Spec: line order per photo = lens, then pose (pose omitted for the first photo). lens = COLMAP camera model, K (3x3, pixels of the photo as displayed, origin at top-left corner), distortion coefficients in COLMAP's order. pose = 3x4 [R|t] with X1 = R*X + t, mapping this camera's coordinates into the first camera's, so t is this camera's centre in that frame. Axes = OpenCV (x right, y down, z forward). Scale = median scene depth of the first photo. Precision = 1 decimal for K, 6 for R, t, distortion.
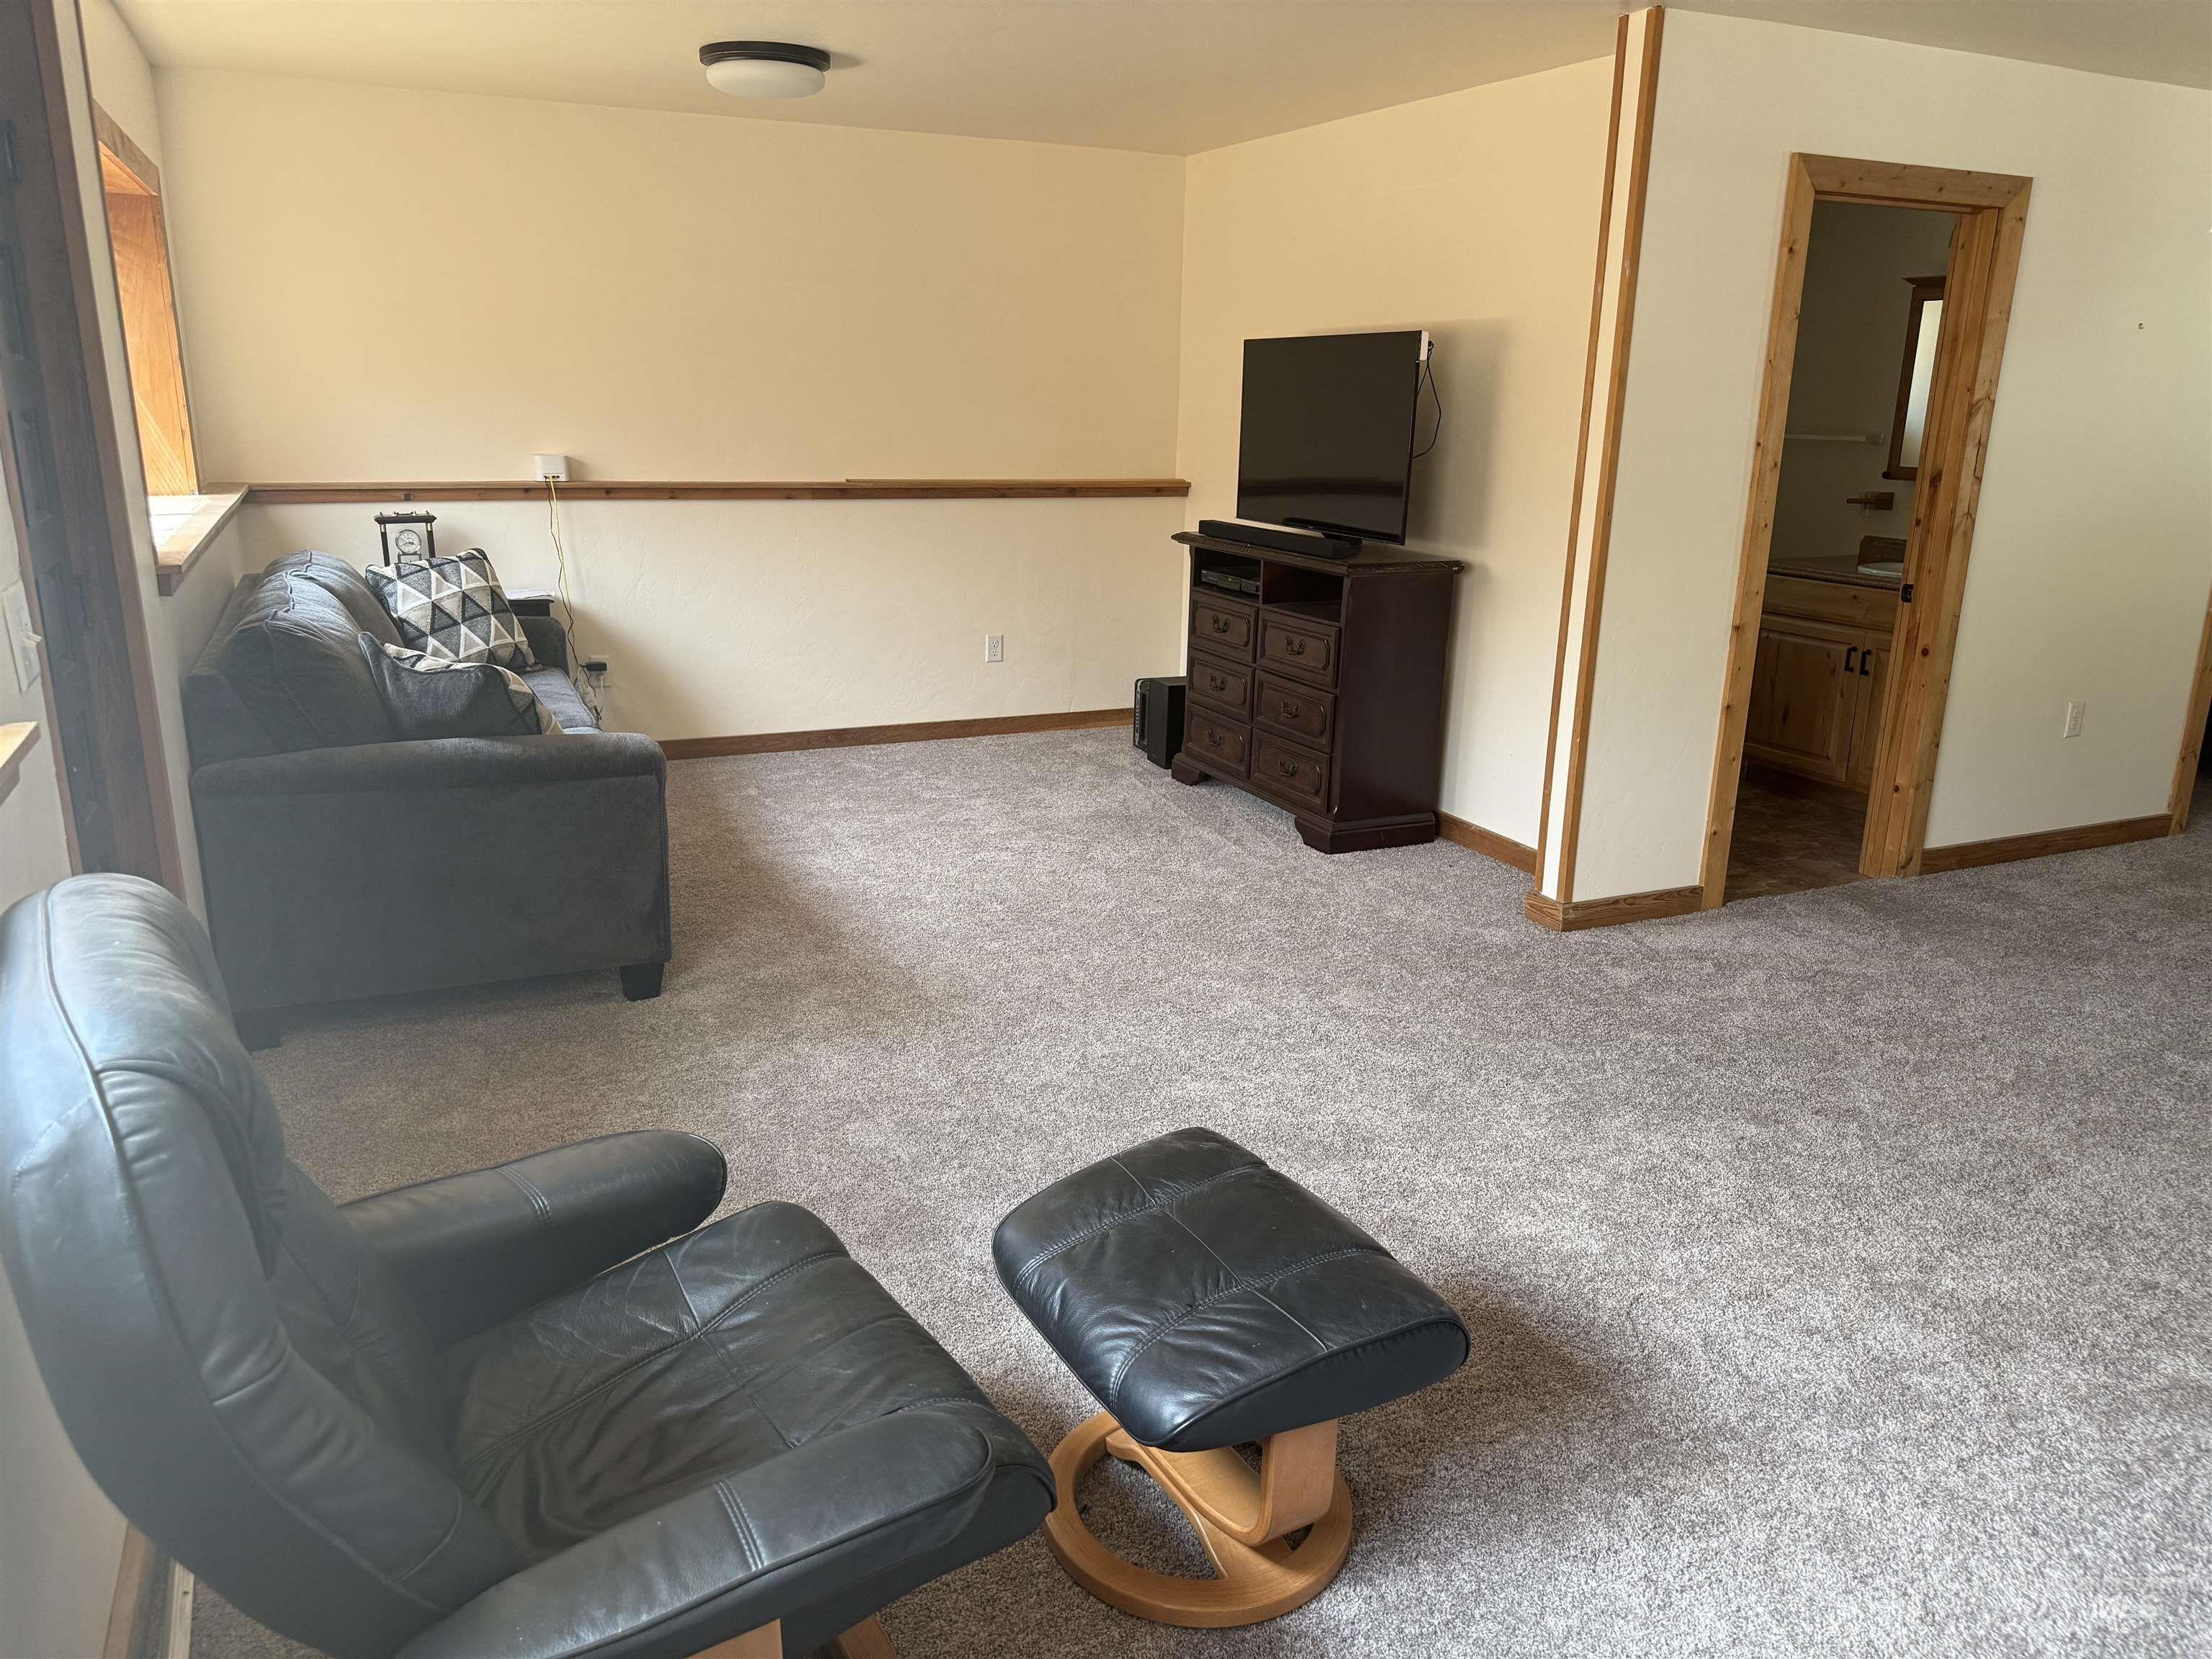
lens RADIAL K [[1553.8, 0, 1109.2], [0, 1553.8, 834.4], [0, 0, 1]] dist [0.061681, -0.081549]
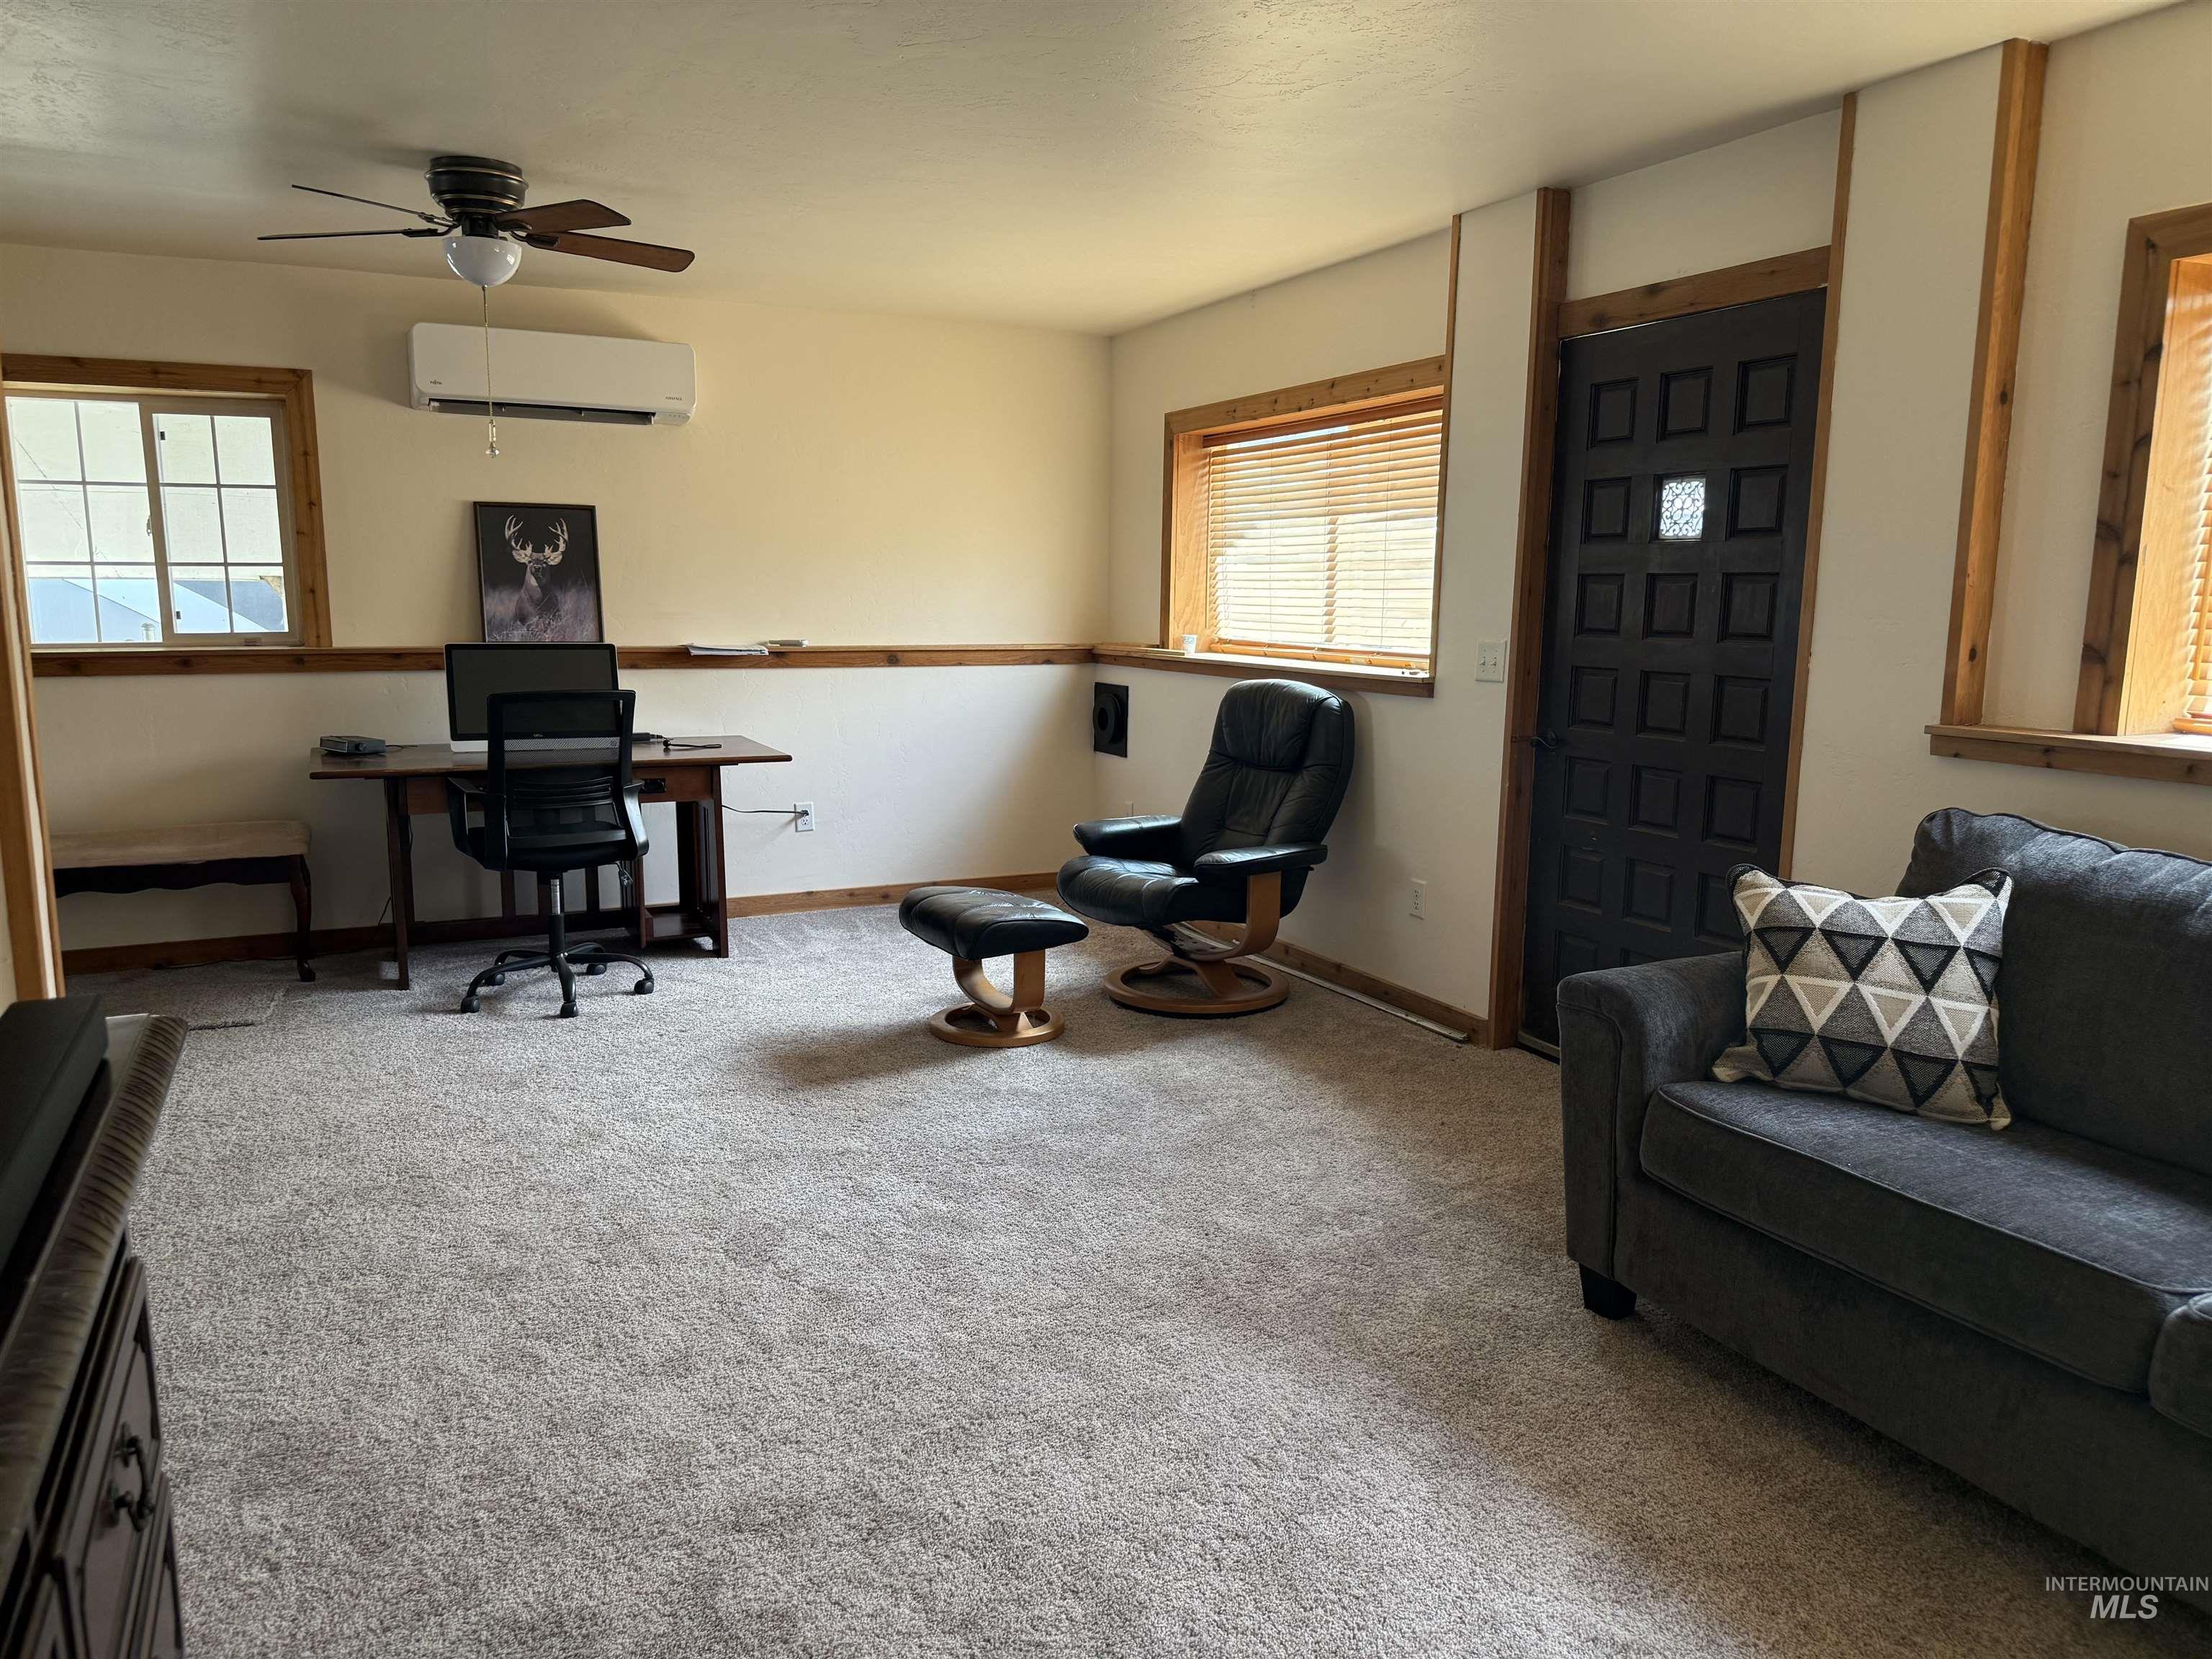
lens RADIAL K [[1553.8, 0, 1091.9], [0, 1553.8, 846.5], [0, 0, 1]] dist [0.061681, -0.081549]
pose [[-0.999627, -0.022478, -0.015524, -0.023252], [-0.026948, 0.904548, 0.425519, -0.355686], [0.004477, 0.425778, -0.904816, 1.334578]]
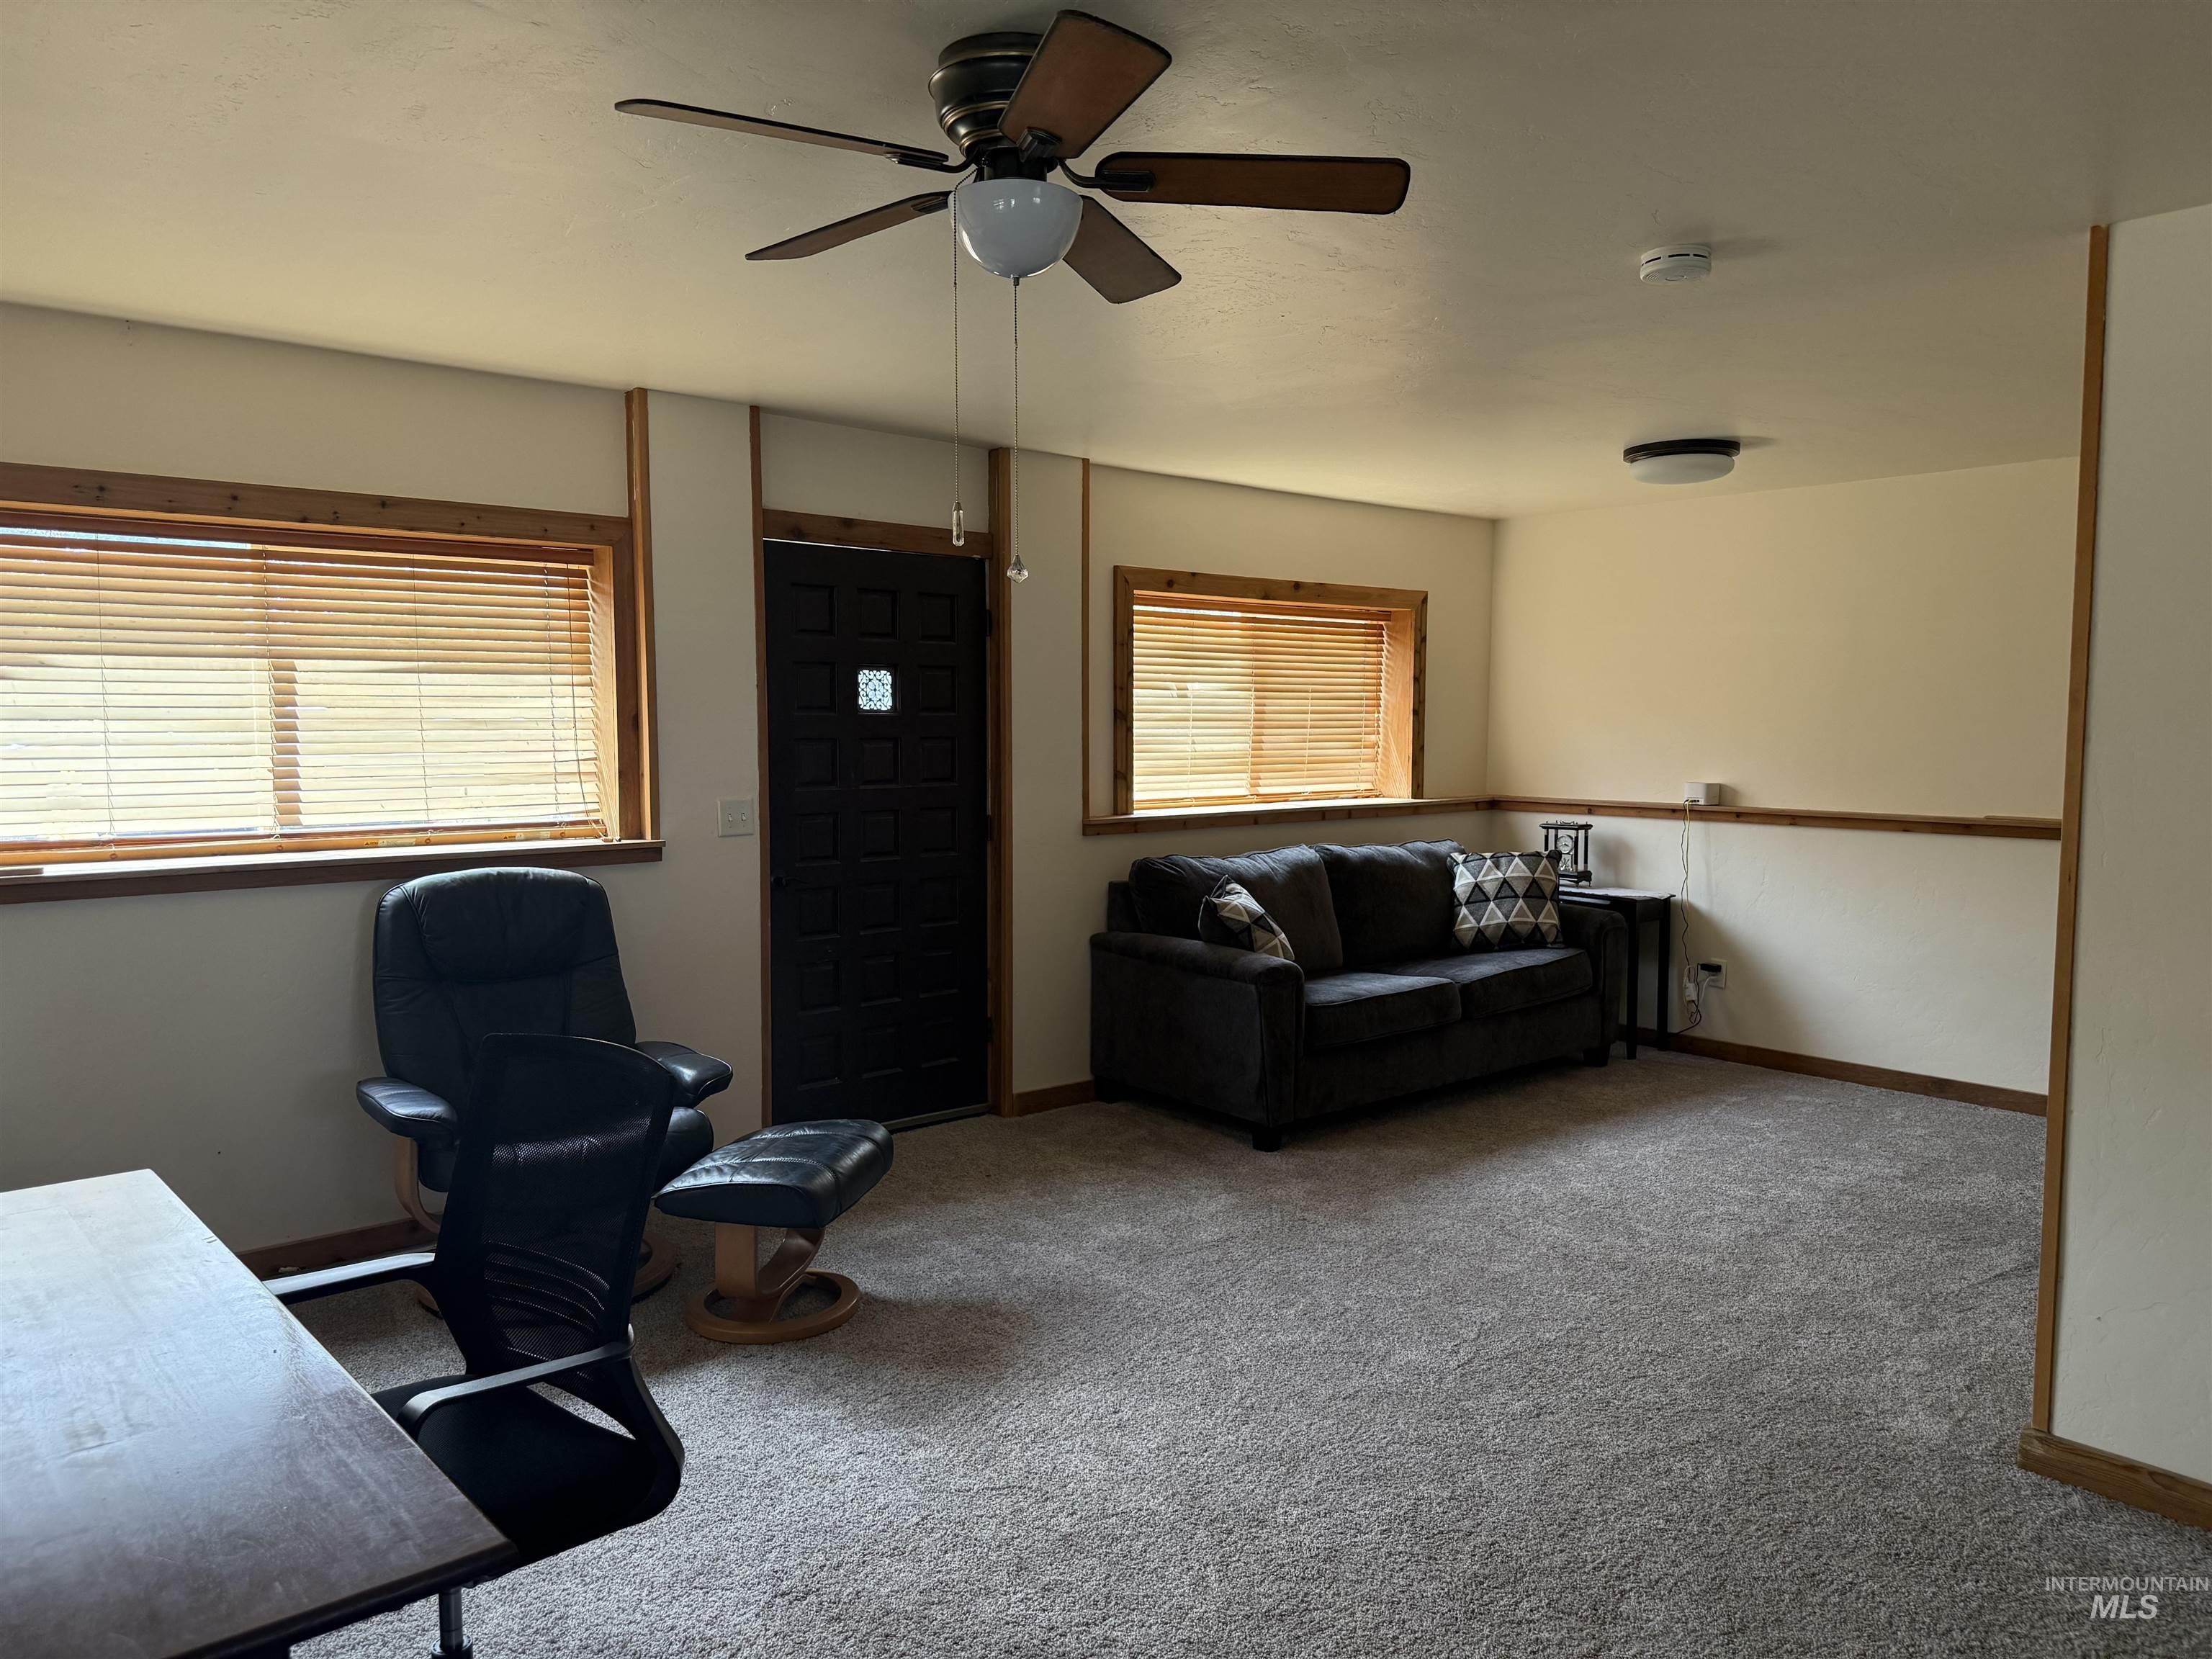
lens RADIAL K [[1553.8, 0, 1126.0], [0, 1553.8, 826.1], [0, 0, 1]] dist [0.061681, -0.081549]
pose [[0.279132, 0.051180, -0.958888, 0.801800], [-0.259729, 0.965381, -0.024080, -0.088934], [0.924460, 0.255772, 0.282762, 0.349534]]
